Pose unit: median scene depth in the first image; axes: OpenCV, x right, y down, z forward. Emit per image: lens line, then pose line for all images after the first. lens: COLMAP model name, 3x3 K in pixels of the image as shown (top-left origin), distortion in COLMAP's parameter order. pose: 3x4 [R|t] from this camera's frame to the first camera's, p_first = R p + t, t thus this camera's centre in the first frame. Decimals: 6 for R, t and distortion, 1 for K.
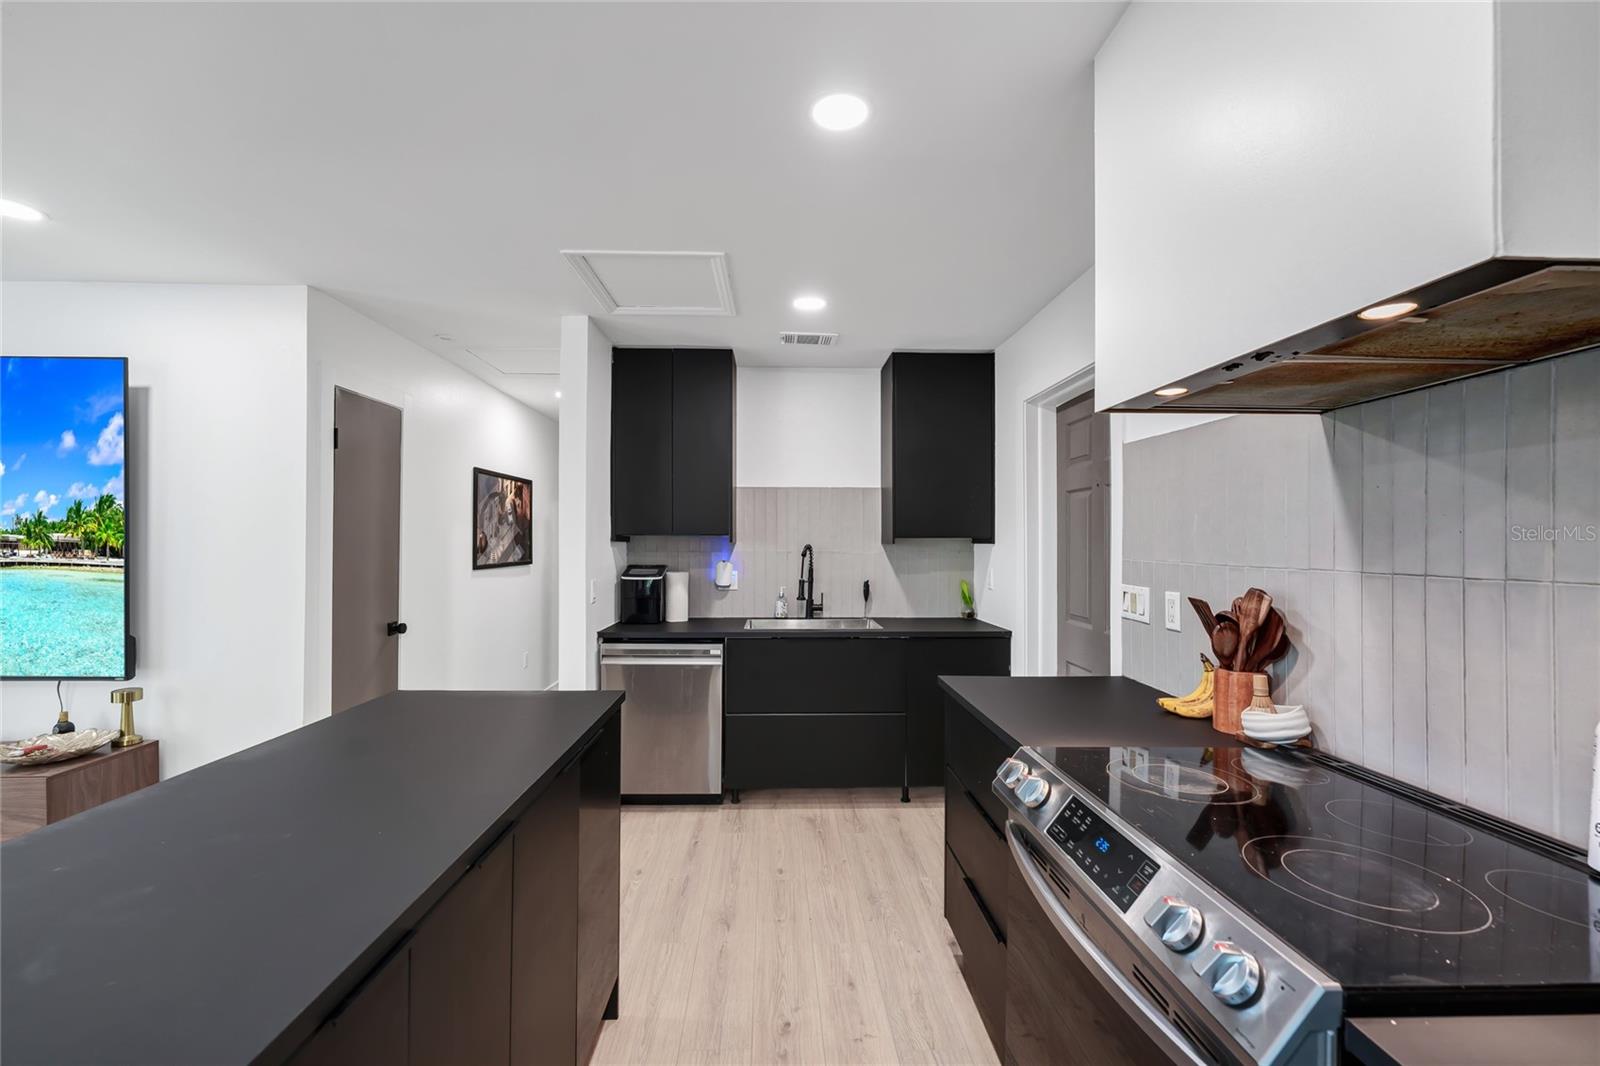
lens RADIAL K [[650.2, 0, 776.1], [0, 650.2, 533.7], [0, 0, 1]] dist [-0.033040, 0.015033]
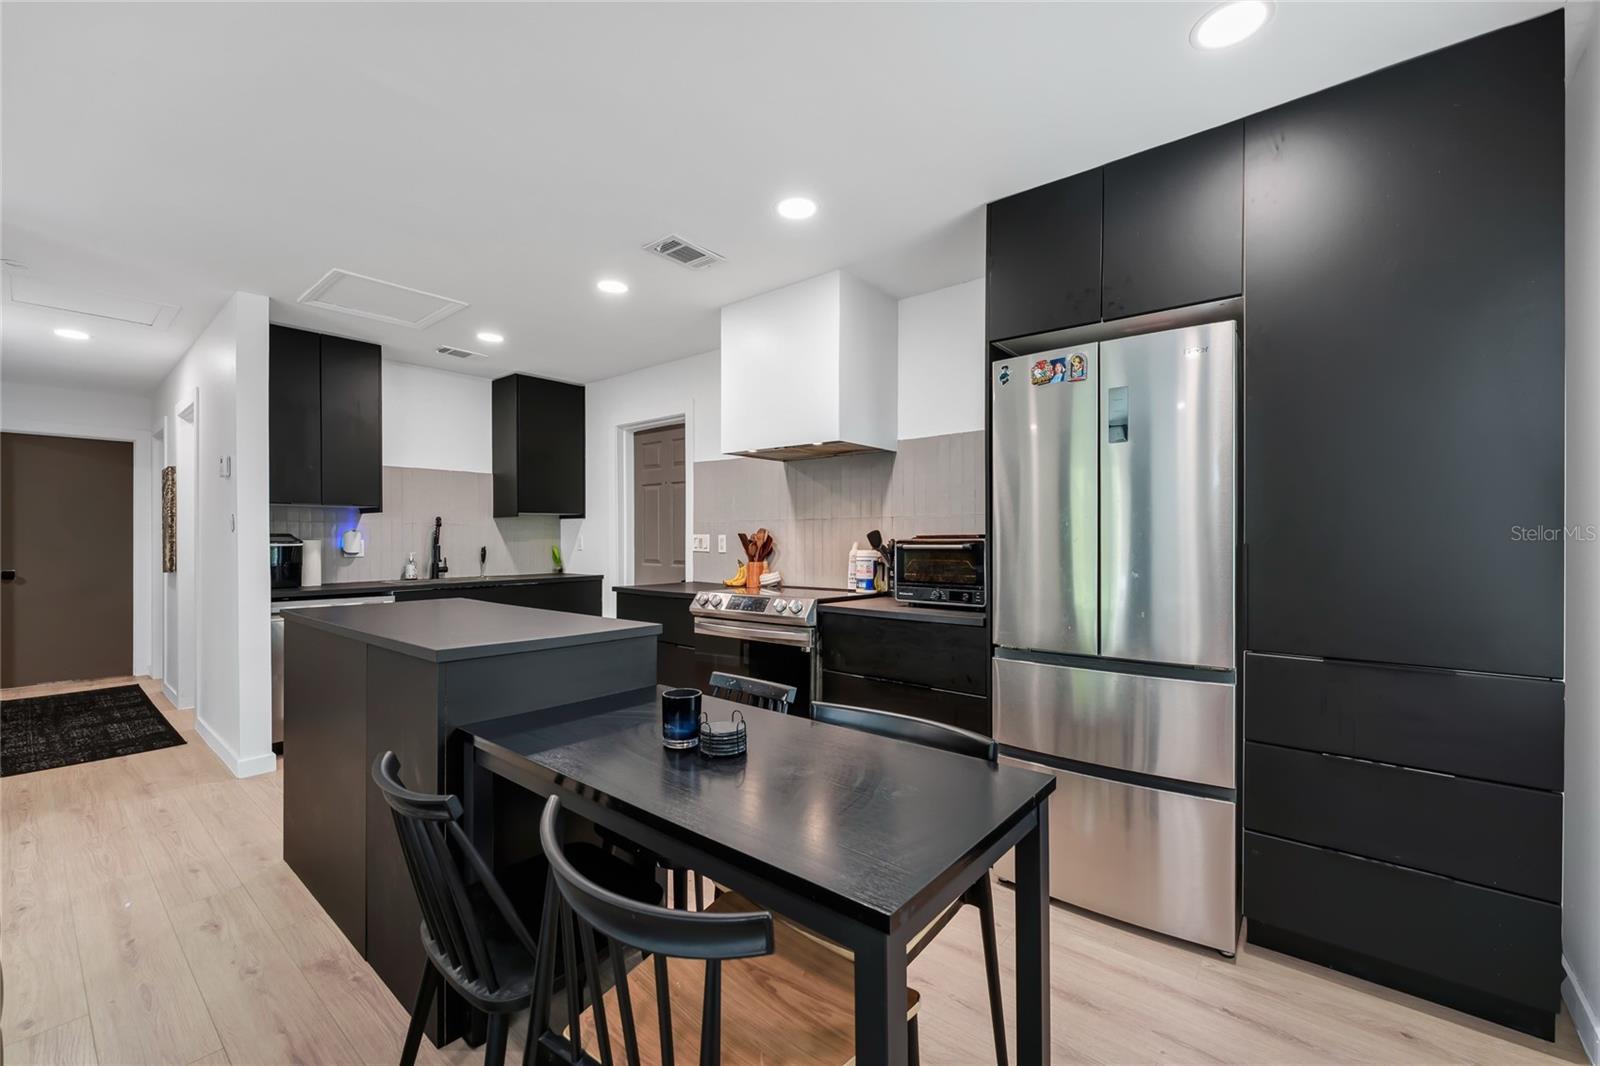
lens RADIAL K [[655.3, 0, 802.7], [0, 655.3, 534.0], [0, 0, 1]] dist [-0.002083, -0.000289]
pose [[0.651120, 0.000819, 0.758974, -0.642615], [-0.007256, 0.999960, 0.005146, 0.054821], [-0.758940, -0.008858, 0.651100, -0.463247]]
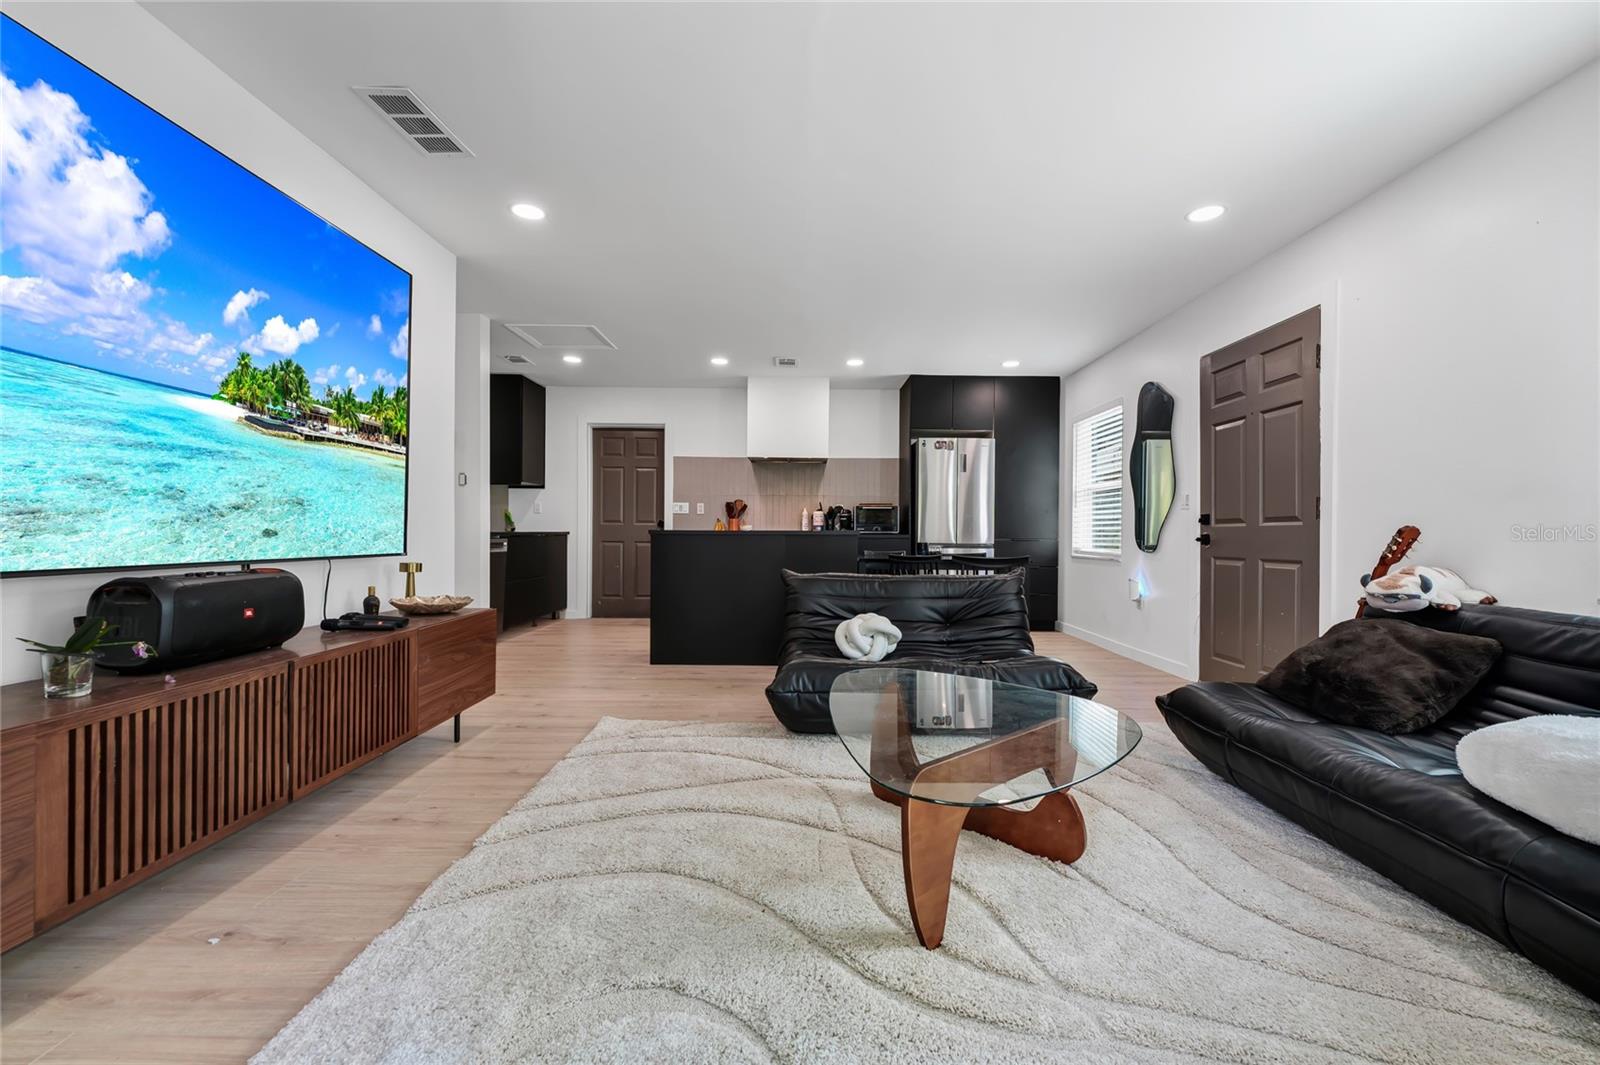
lens RADIAL K [[635.1, 0, 800.0], [0, 635.1, 532.5], [0, 0, 1]] dist [-0.001538, -0.000273]
pose [[0.010979, -0.005820, 0.999923, -2.095011], [-0.019103, 0.999799, 0.006029, 0.162445], [-0.999757, -0.019167, 0.010866, 0.313806]]
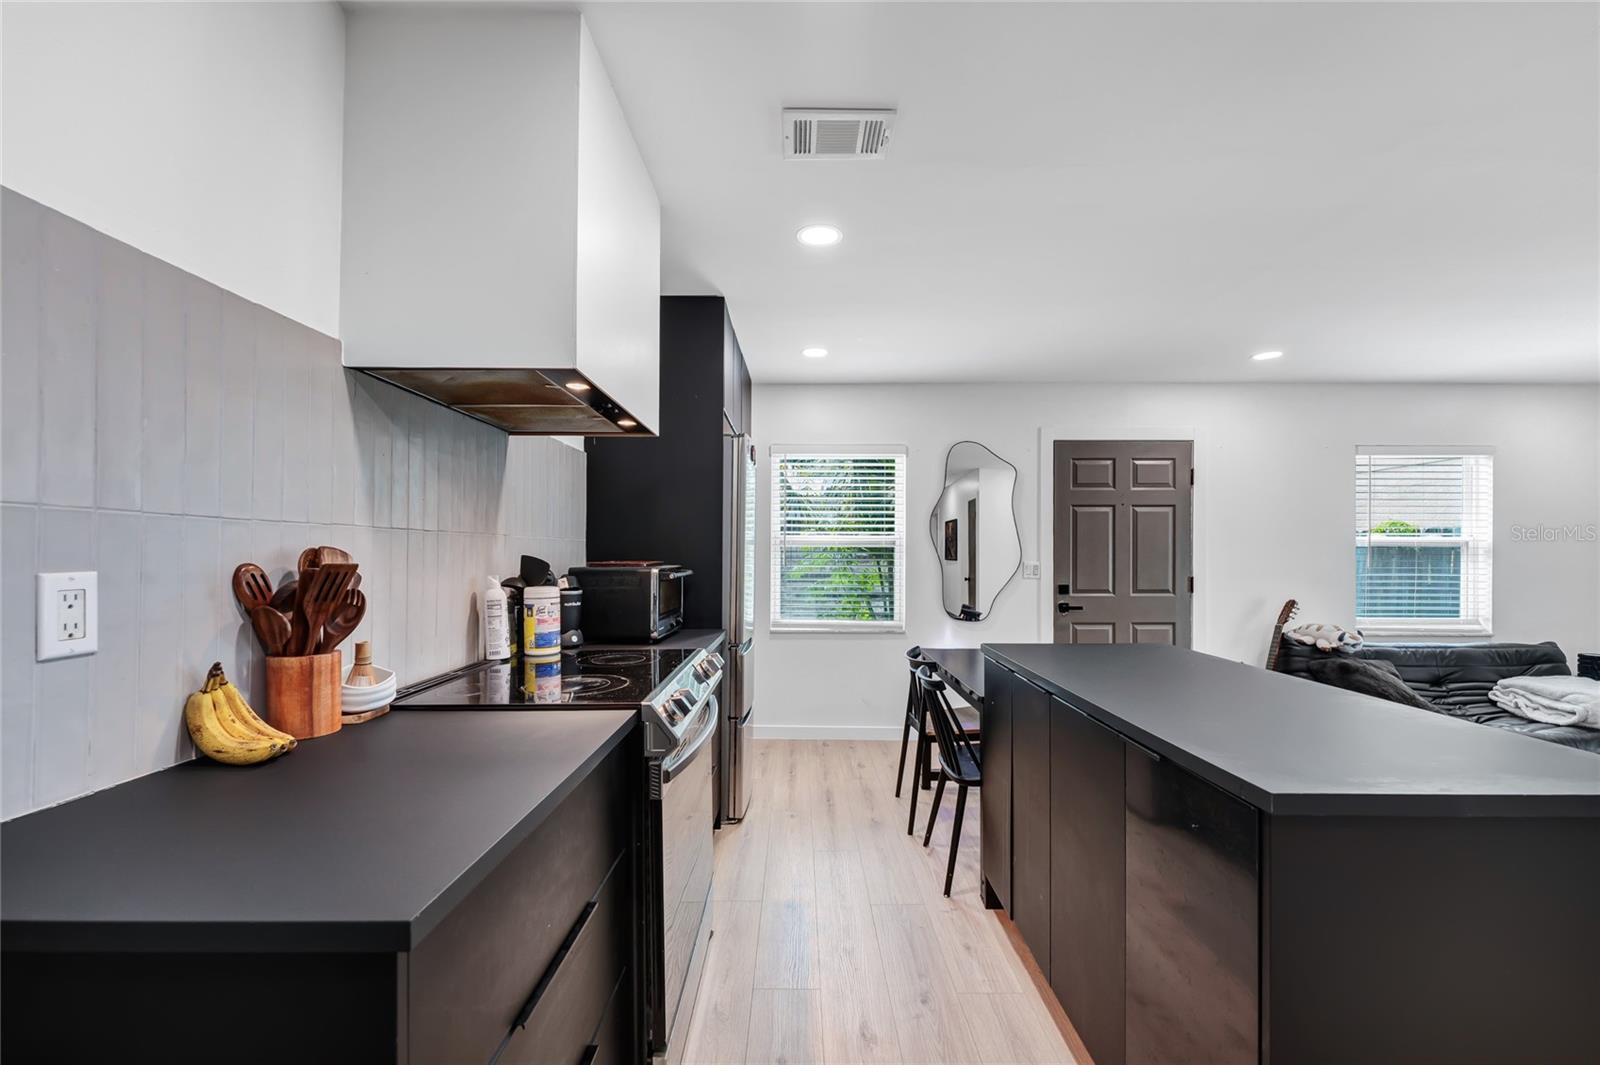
lens RADIAL K [[648.5, 0, 797.0], [0, 648.5, 555.4], [0, 0, 1]] dist [0.001088, 0.000295]
pose [[-0.999797, -0.008032, 0.018503, 0.073870], [-0.008237, 0.999905, -0.011013, 0.058779], [-0.018413, -0.011164, -0.999768, 1.075187]]
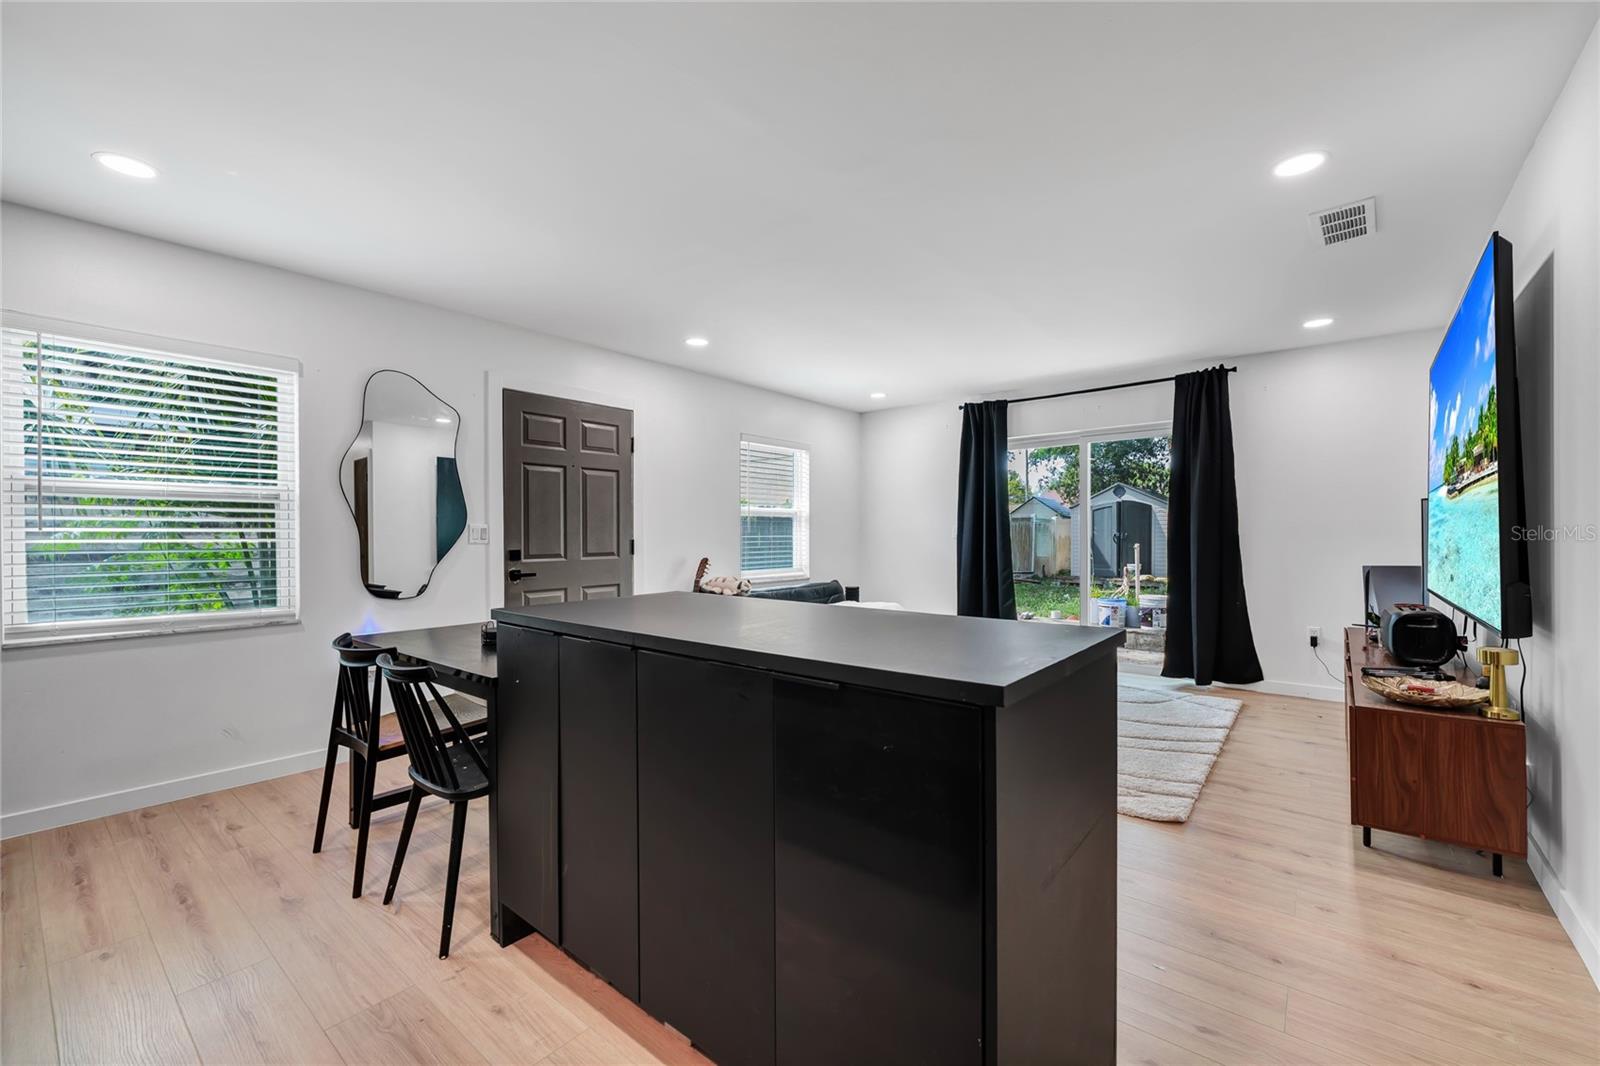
lens RADIAL K [[652.9, 0, 798.8], [0, 652.9, 536.1], [0, 0, 1]] dist [0.018716, -0.008041]
pose [[-0.647510, -0.001930, -0.762055, 0.153391], [0.011220, 0.999864, -0.012067, 0.104841], [0.761974, -0.016364, -0.647400, 0.882835]]
